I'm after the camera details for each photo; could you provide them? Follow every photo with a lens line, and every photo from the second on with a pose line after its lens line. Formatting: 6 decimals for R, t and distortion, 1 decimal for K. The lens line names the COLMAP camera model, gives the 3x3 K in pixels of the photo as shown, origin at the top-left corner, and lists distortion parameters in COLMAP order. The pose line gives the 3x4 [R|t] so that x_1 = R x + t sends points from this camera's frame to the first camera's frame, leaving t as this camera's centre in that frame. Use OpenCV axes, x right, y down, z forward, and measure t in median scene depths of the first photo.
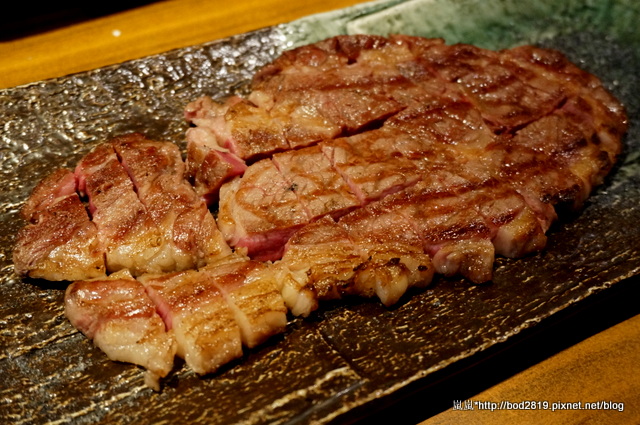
lens RADIAL K [[725.5, 0, 320.0], [0, 725.5, 212.5], [0, 0, 1]] dist [0.023074, -0.002284]
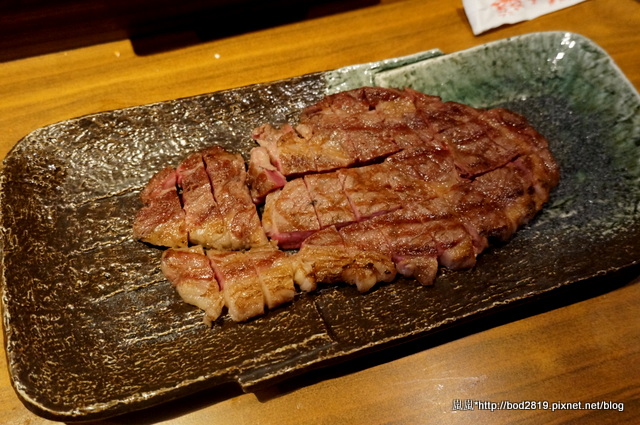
lens RADIAL K [[565.2, 0, 320.0], [0, 565.2, 212.5], [0, 0, 1]] dist [-0.000159, 0.000795]
pose [[0.986351, 0.138295, -0.089362, 0.084774], [-0.122325, 0.978760, 0.164515, -0.212336], [0.110216, -0.151339, 0.982318, -0.157495]]
